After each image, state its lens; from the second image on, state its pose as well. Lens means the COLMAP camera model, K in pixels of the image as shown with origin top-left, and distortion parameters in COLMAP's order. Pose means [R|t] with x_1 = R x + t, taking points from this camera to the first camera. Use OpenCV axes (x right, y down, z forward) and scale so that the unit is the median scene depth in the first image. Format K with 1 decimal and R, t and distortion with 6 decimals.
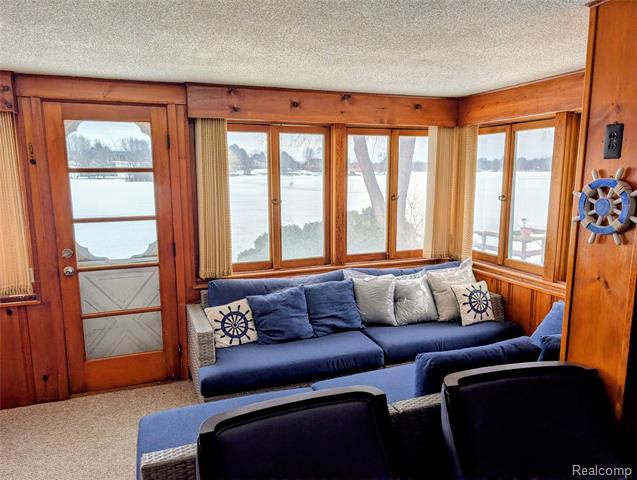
lens RADIAL K [[459.2, 0, 317.2], [0, 459.2, 242.0], [0, 0, 1]] dist [0.037138, -0.049826]
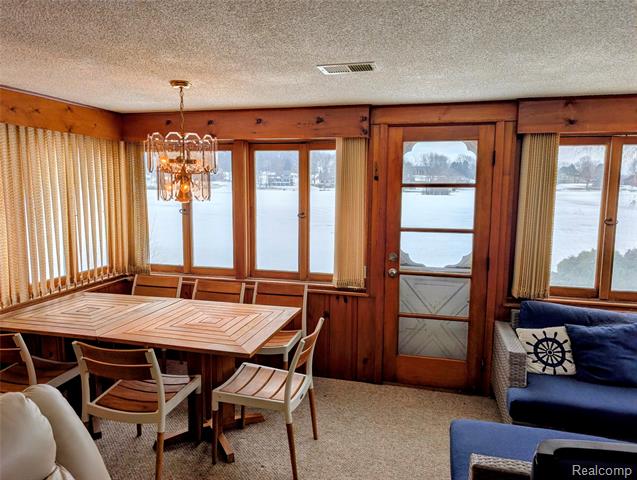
lens RADIAL K [[458.5, 0, 313.6], [0, 458.5, 237.2], [0, 0, 1]] dist [0.038486, -0.044020]
pose [[0.813010, 0.078341, -0.576955, -0.044941], [-0.101268, 0.994830, -0.007619, 0.004282], [0.573375, 0.064622, 0.816741, -0.048668]]
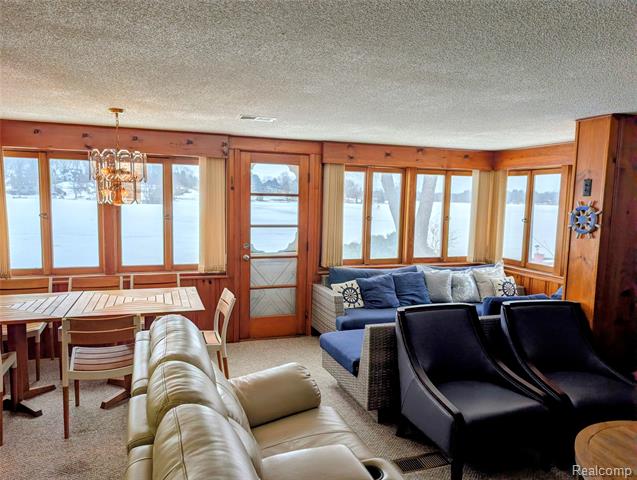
lens RADIAL K [[458.2, 0, 316.3], [0, 458.2, 241.6], [0, 0, 1]] dist [0.041651, -0.046975]
pose [[0.999281, 0.028803, -0.024640, -0.253863], [-0.030205, 0.997826, -0.058570, 0.089602], [0.022899, 0.059273, 0.997979, -0.536748]]
